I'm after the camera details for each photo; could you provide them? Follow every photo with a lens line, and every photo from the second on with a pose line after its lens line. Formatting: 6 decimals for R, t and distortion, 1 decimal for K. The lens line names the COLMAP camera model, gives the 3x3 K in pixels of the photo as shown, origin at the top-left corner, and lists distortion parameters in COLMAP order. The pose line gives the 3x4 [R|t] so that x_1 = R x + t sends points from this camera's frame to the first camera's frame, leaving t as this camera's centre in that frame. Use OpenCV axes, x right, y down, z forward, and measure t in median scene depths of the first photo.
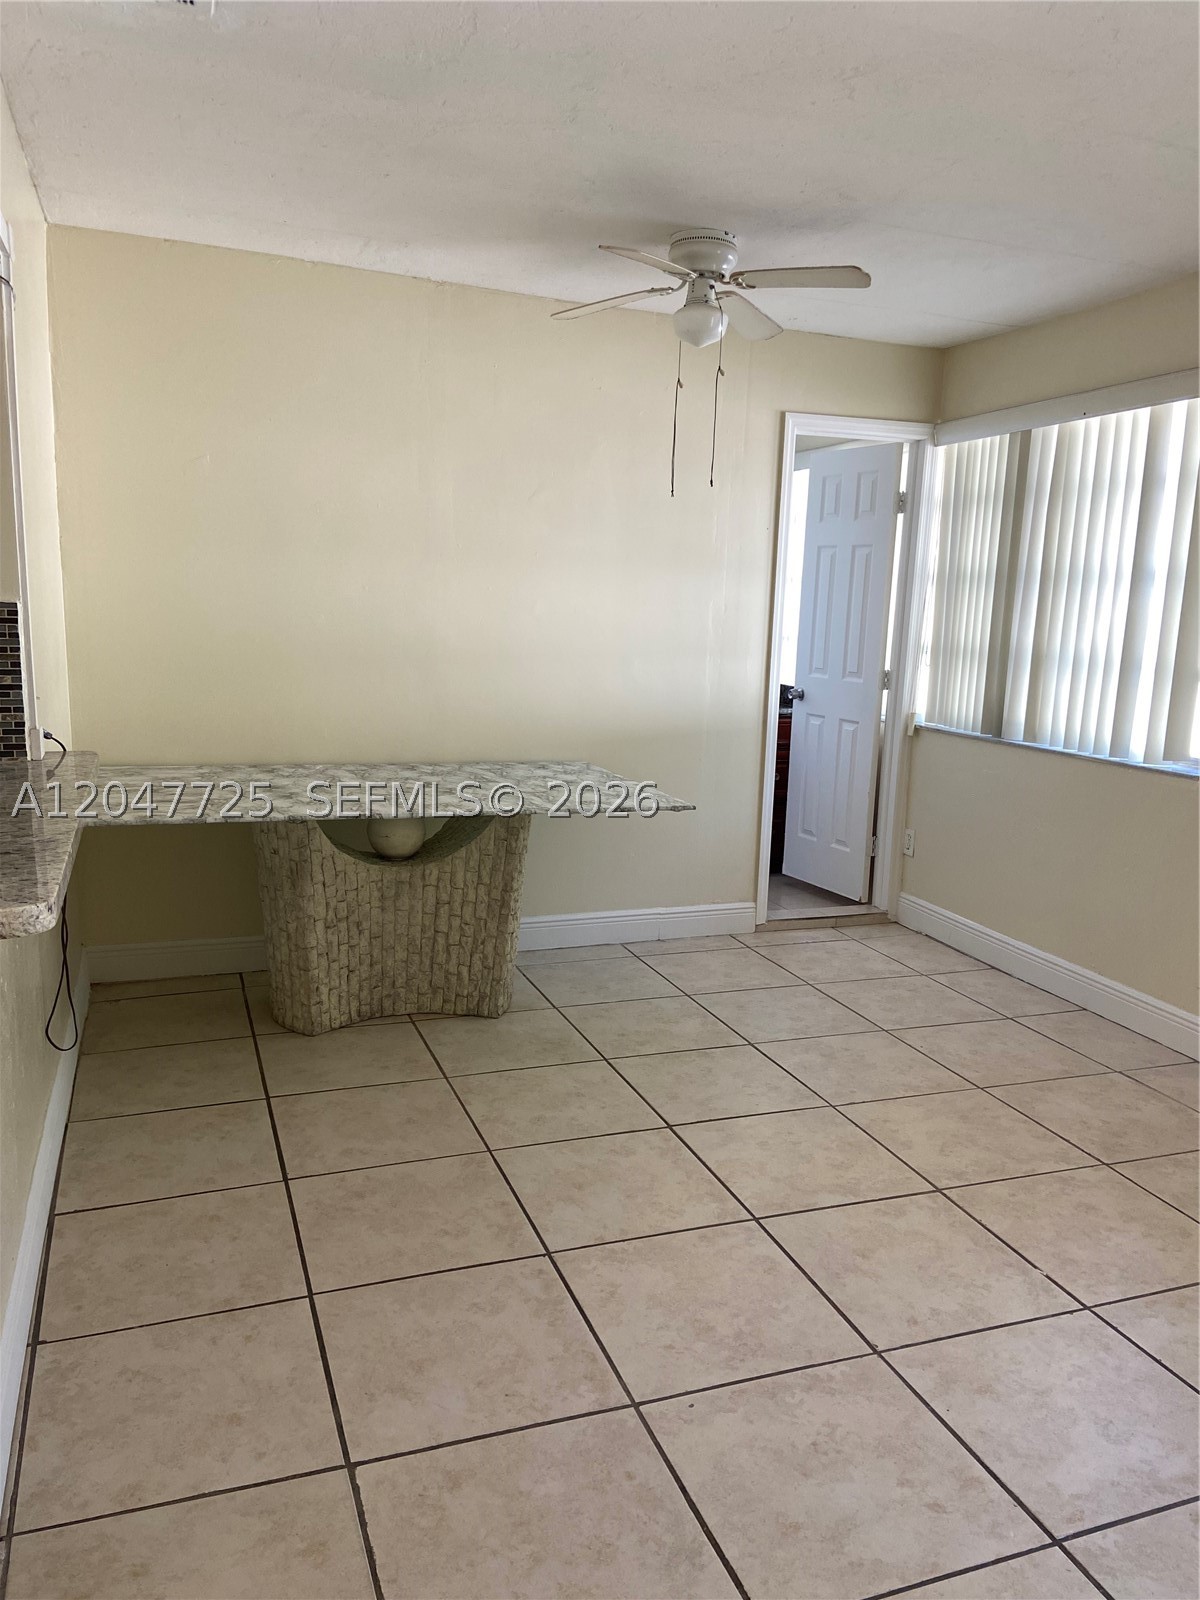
lens RADIAL K [[1202.4, 0, 599.8], [0, 1202.4, 801.4], [0, 0, 1]] dist [0.067091, -0.049714]
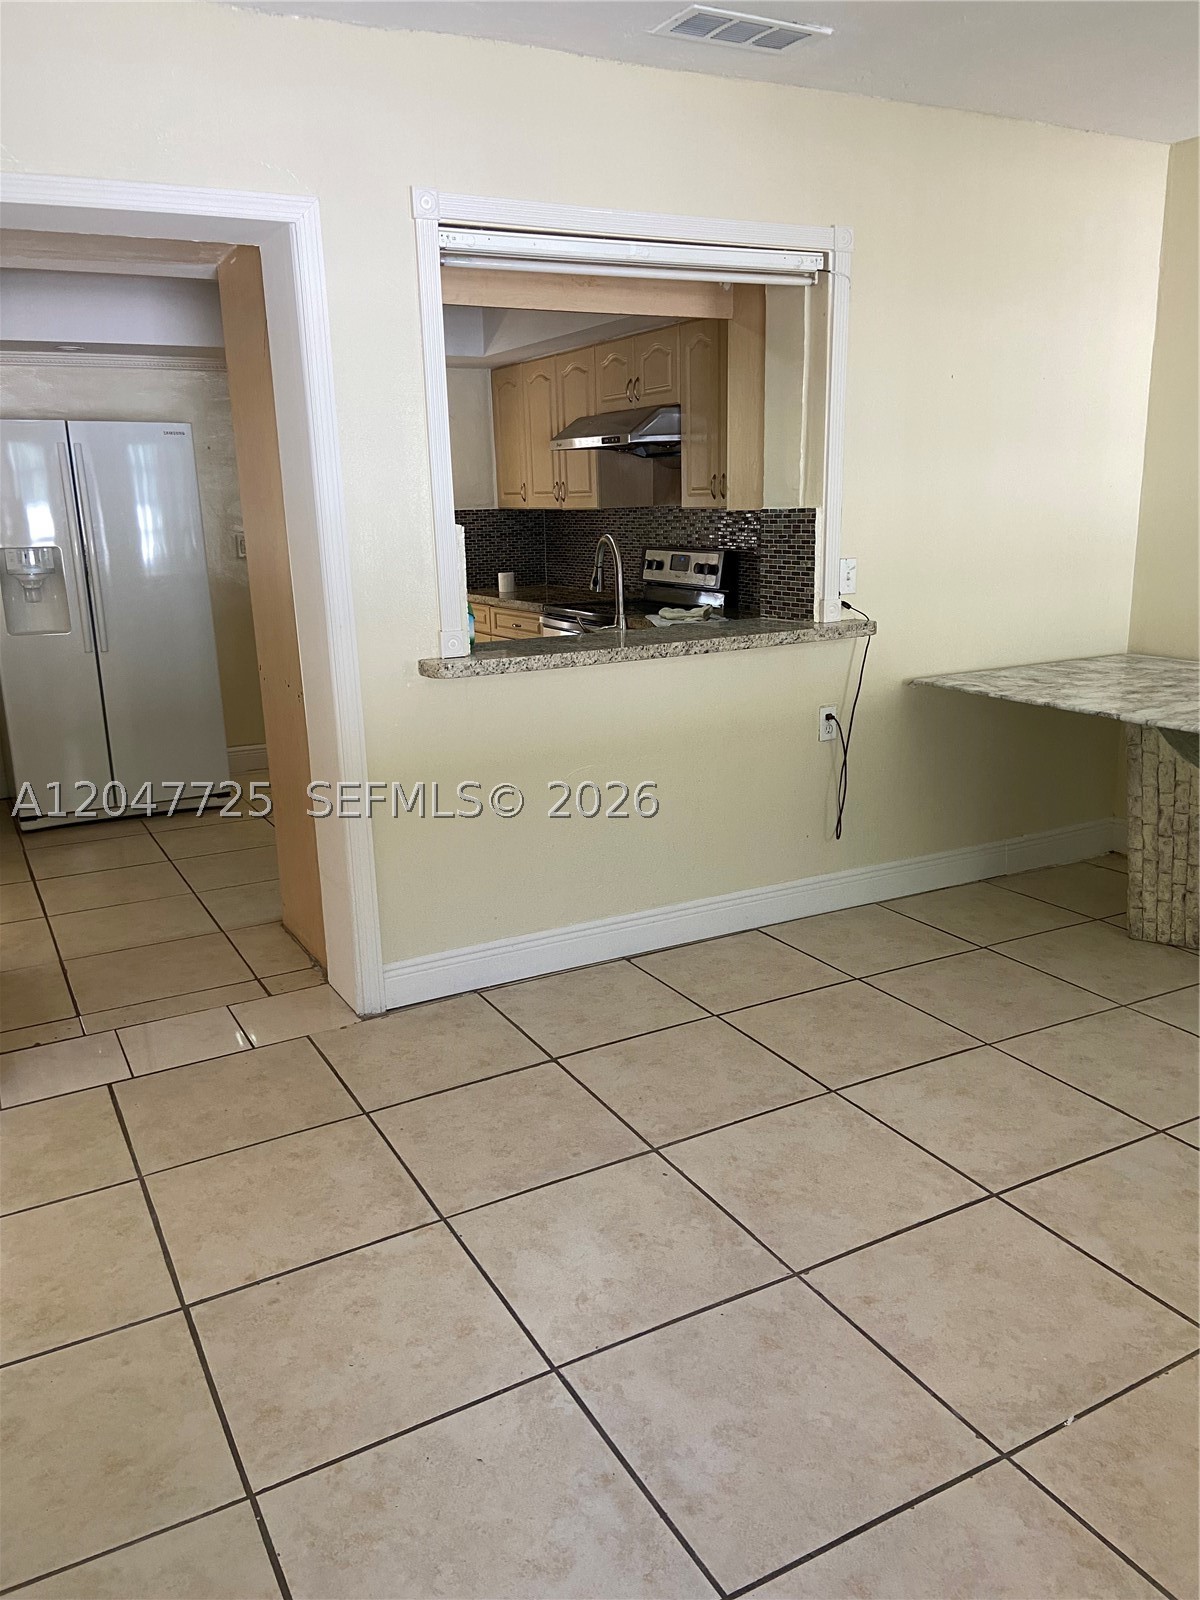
lens RADIAL K [[1202.4, 0, 601.4], [0, 1202.4, 801.4], [0, 0, 1]] dist [0.067091, -0.049714]
pose [[0.138610, 0.207242, -0.968420, 0.699472], [-0.136408, 0.972535, 0.188598, -0.048280], [0.980908, 0.105958, 0.163073, 0.430380]]
